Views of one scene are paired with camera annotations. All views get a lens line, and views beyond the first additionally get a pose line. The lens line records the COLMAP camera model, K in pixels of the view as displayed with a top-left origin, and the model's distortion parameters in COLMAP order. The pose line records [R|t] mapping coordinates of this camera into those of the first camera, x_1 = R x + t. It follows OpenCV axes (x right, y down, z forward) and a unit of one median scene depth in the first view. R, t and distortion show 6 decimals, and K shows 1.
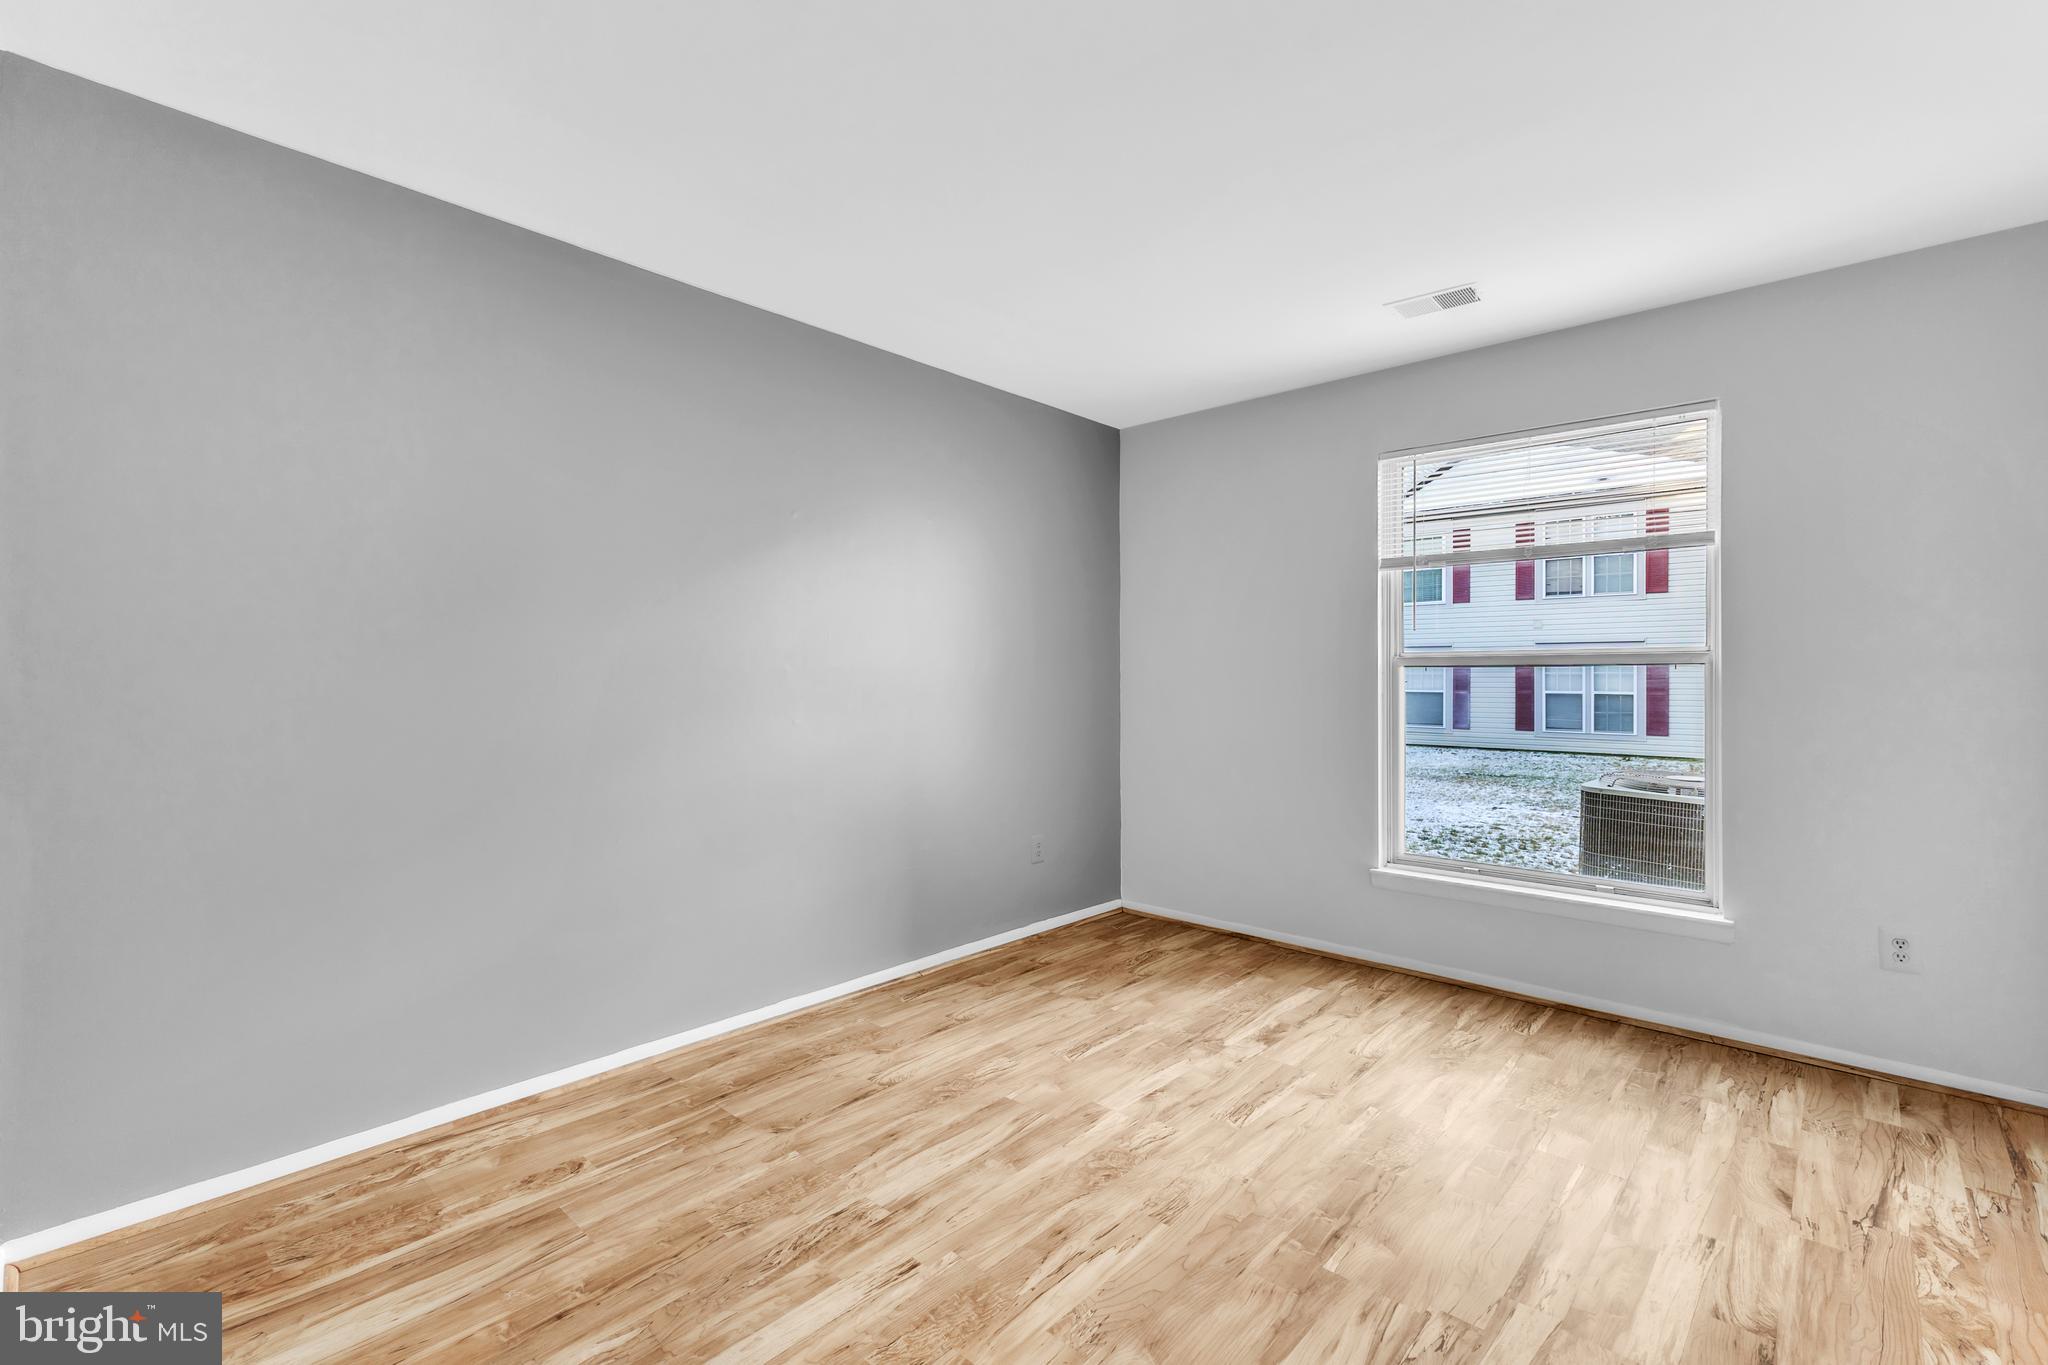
lens RADIAL K [[888.9, 0, 1012.2], [0, 888.9, 684.2], [0, 0, 1]] dist [0.001136, 0.000095]
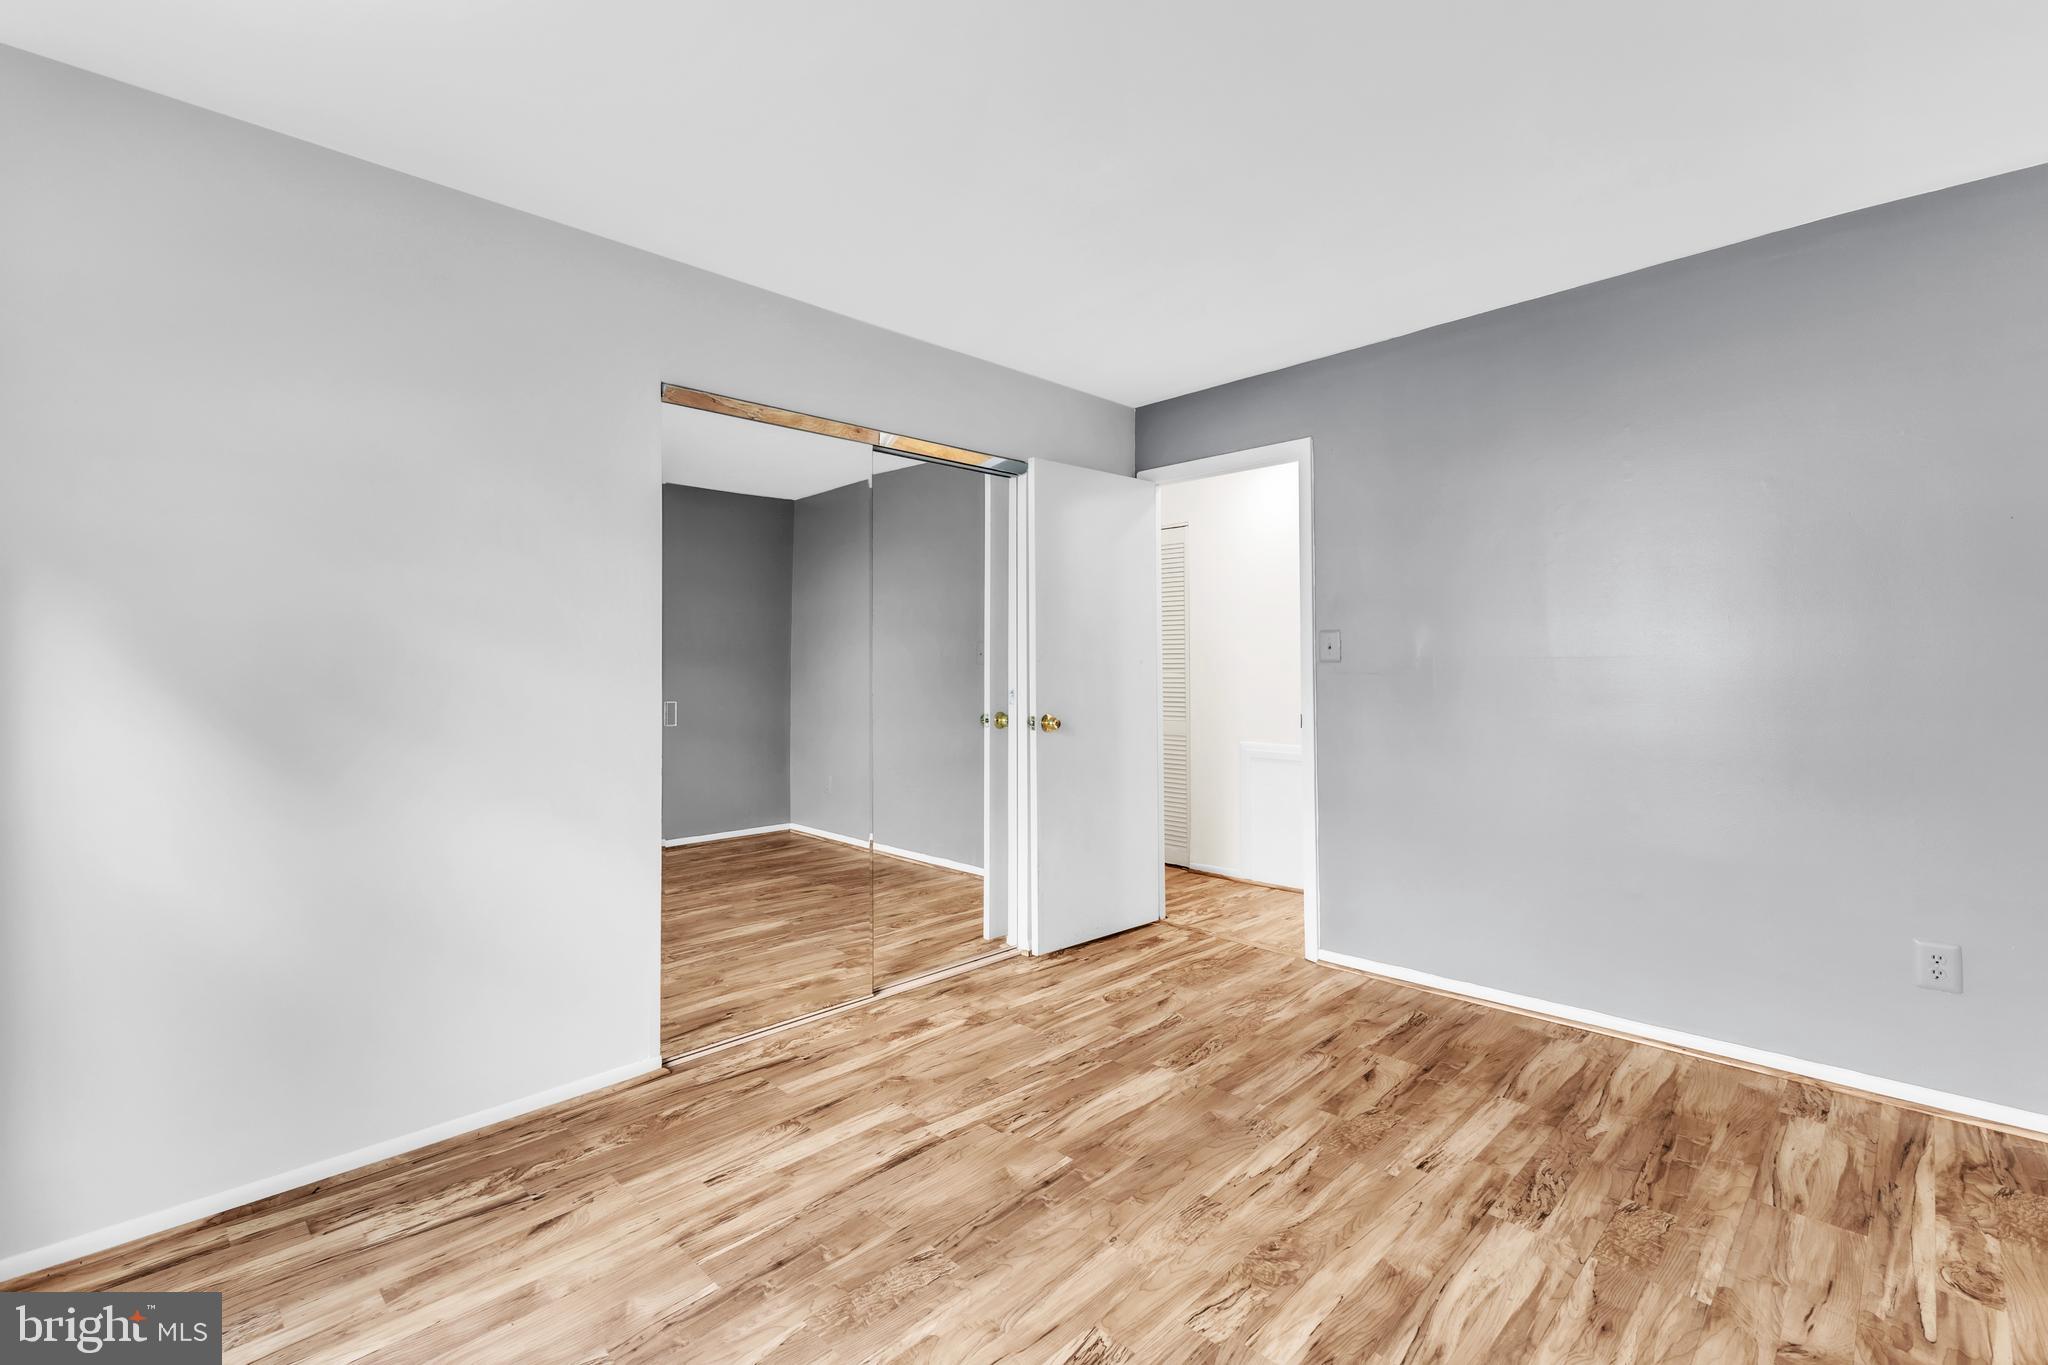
lens RADIAL K [[888.9, 0, 1023.8], [0, 888.9, 680.0], [0, 0, 1]] dist [0.001136, 0.000095]
pose [[-0.999442, 0.009335, 0.032058, 0.336268], [0.009881, 0.999808, 0.016912, -0.012724], [-0.031894, 0.017220, -0.999343, 1.985517]]
